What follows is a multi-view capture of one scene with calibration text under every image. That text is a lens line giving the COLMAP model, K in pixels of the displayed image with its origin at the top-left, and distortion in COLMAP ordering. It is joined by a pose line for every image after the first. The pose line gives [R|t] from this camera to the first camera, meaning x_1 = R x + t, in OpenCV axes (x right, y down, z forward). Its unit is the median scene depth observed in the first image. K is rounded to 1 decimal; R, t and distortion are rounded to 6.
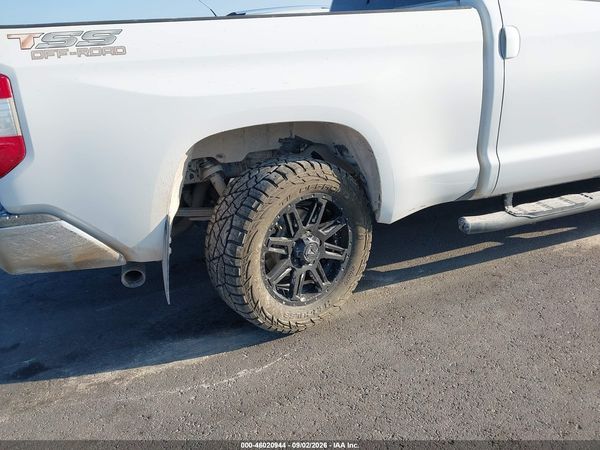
lens RADIAL K [[473.6, 0, 298.1], [0, 473.6, 225.0], [0, 0, 1]] dist [0.092722, -0.119103]
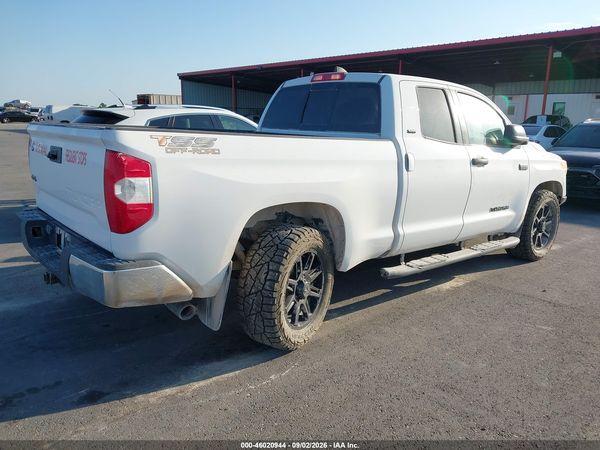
lens RADIAL K [[469.3, 0, 300.0], [0, 469.3, 225.0], [0, 0, 1]] dist [0.163264, -0.315318]
pose [[0.925709, 0.029128, 0.377114, -0.530261], [0.034436, 0.986399, -0.160719, 0.090510], [-0.376667, 0.161765, 0.912115, -0.331166]]
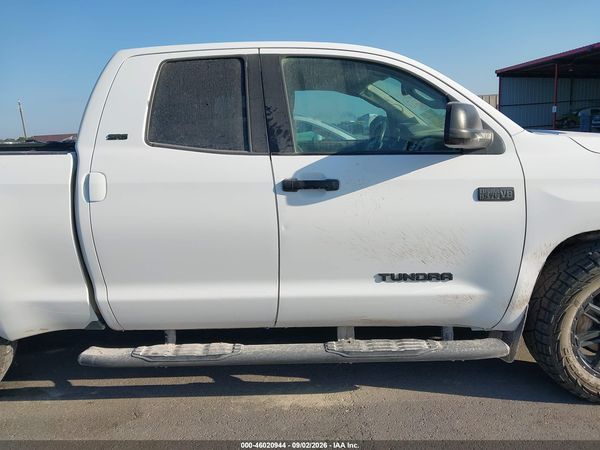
lens RADIAL K [[473.6, 0, 298.1], [0, 473.6, 225.0], [0, 0, 1]] dist [0.092722, -0.119103]
pose [[0.935601, 0.108530, -0.335965, 1.186752], [-0.158177, 0.979588, -0.124049, -0.234835], [0.315644, 0.169202, 0.933670, 0.177421]]
